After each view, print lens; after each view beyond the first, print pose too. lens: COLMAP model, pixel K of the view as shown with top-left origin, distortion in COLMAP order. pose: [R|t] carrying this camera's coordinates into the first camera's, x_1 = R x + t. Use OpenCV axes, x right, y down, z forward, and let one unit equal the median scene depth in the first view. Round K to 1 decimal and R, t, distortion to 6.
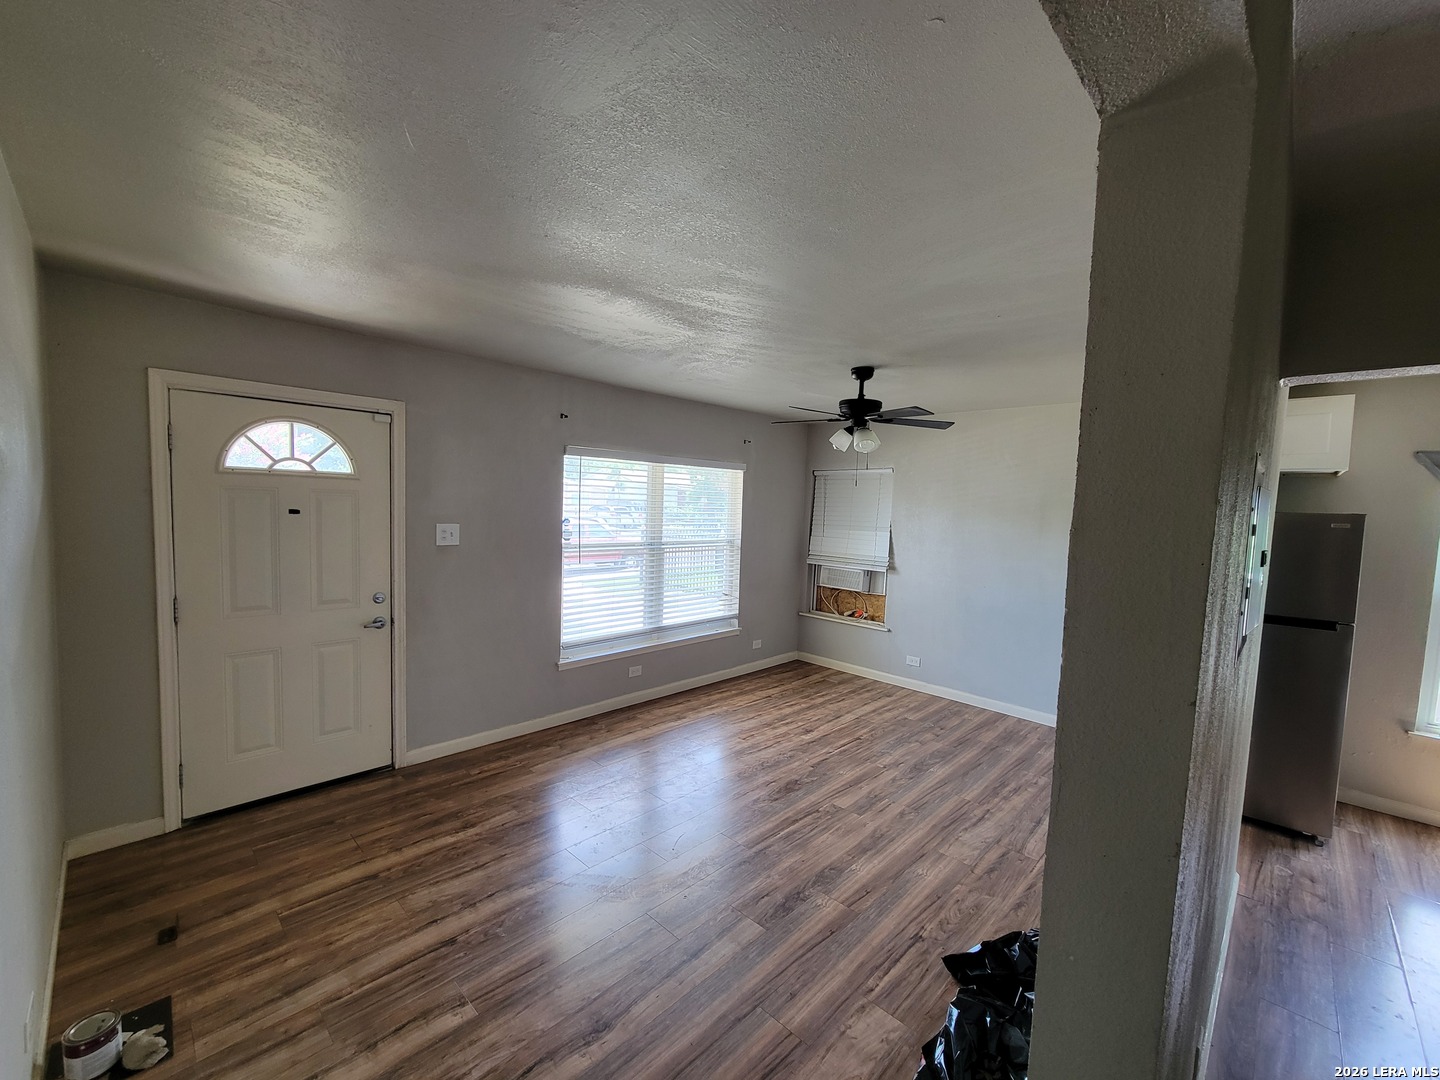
lens RADIAL K [[589.6, 0, 718.9], [0, 589.6, 542.7], [0, 0, 1]] dist [-0.002364, -0.000202]
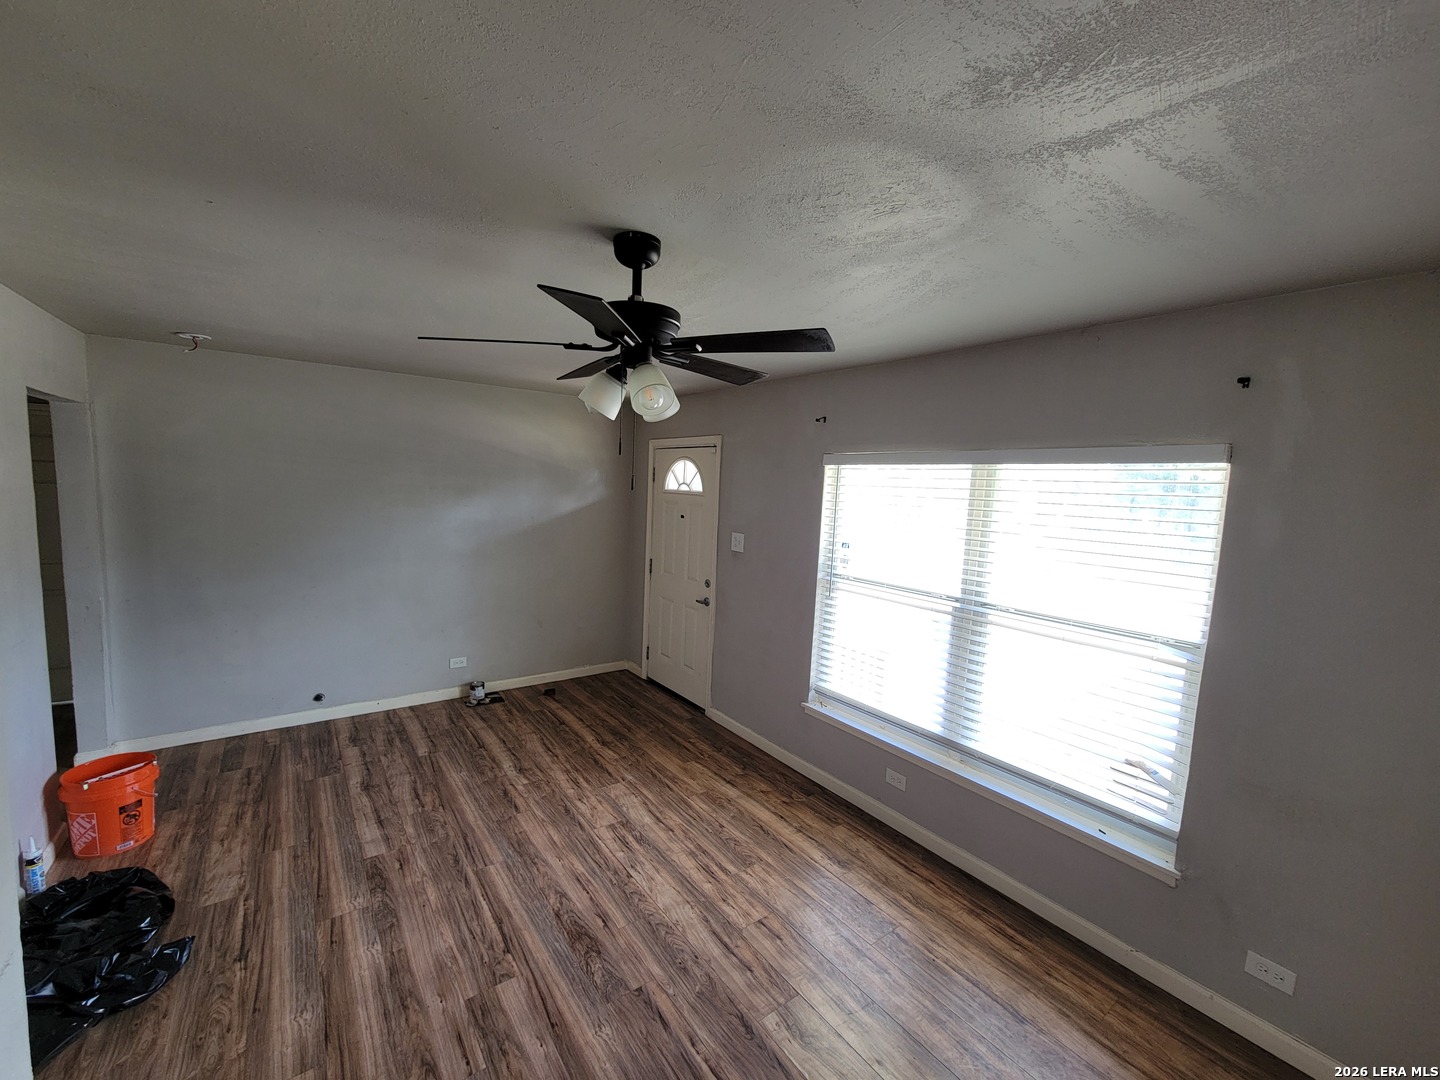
lens RADIAL K [[589.0, 0, 717.1], [0, 589.0, 548.9], [0, 0, 1]] dist [-0.002128, 0.000363]
pose [[-0.164802, 0.066634, -0.984073, 0.866192], [-0.116326, 0.989439, 0.086478, -0.121277], [0.979443, 0.128725, -0.155310, 1.425183]]
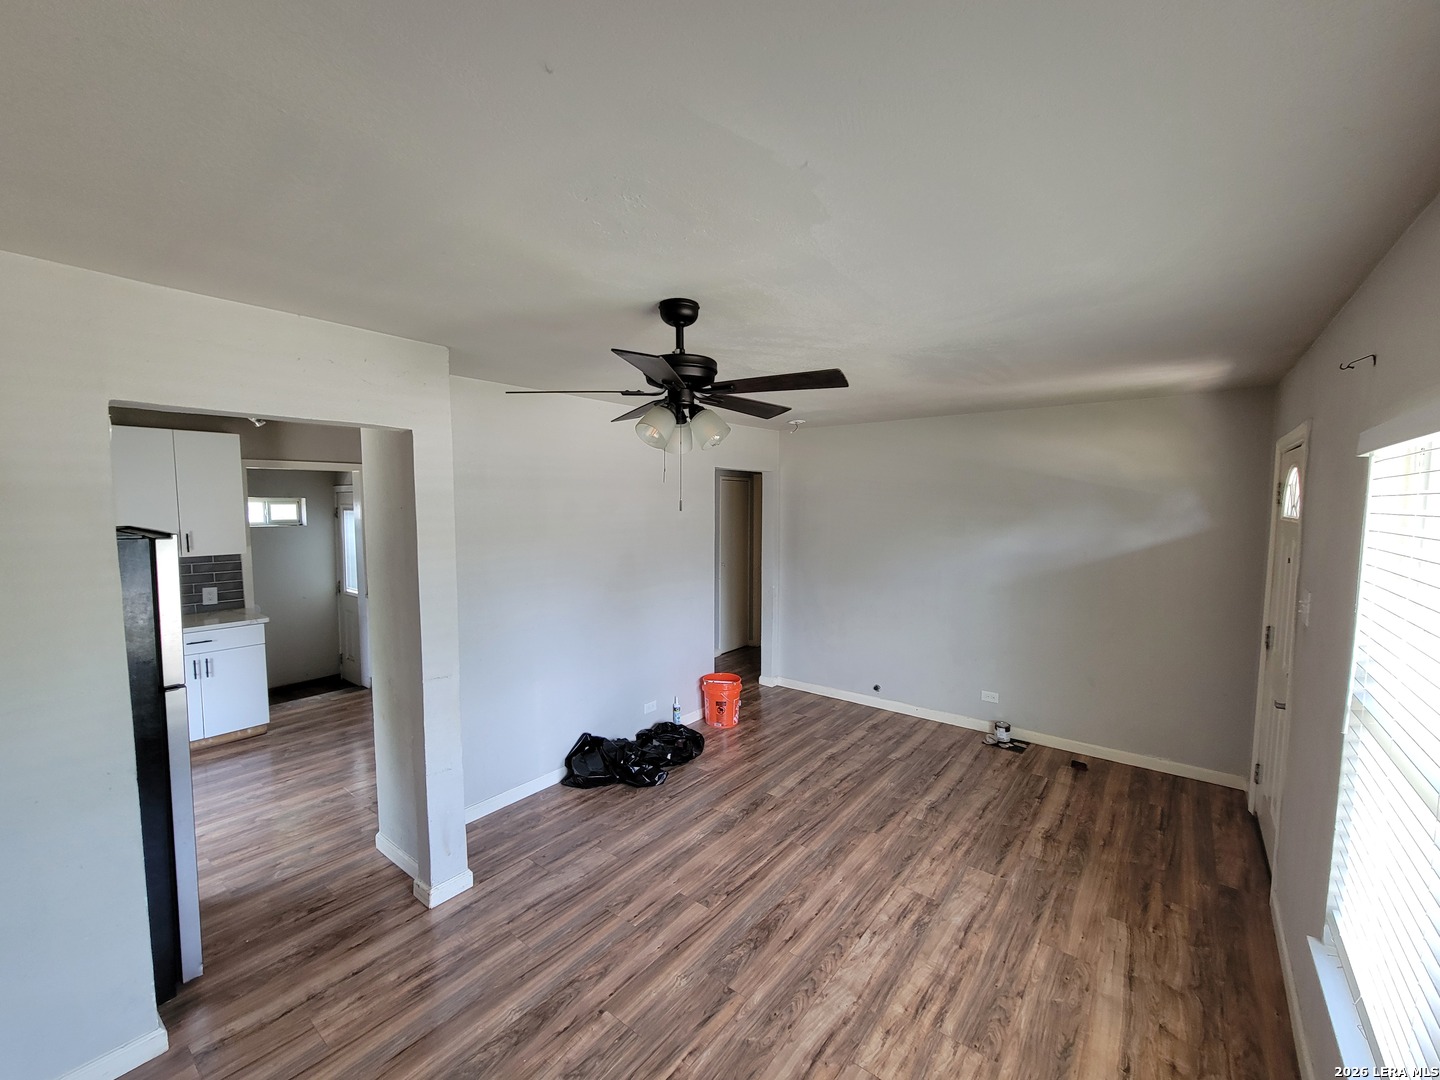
lens RADIAL K [[589.0, 0, 717.1], [0, 589.0, 548.9], [0, 0, 1]] dist [-0.002128, 0.000363]
pose [[-0.993906, -0.029682, -0.106161, 0.318493], [-0.044944, 0.988499, 0.144393, -0.178211], [0.100655, 0.148285, -0.983809, 1.944814]]
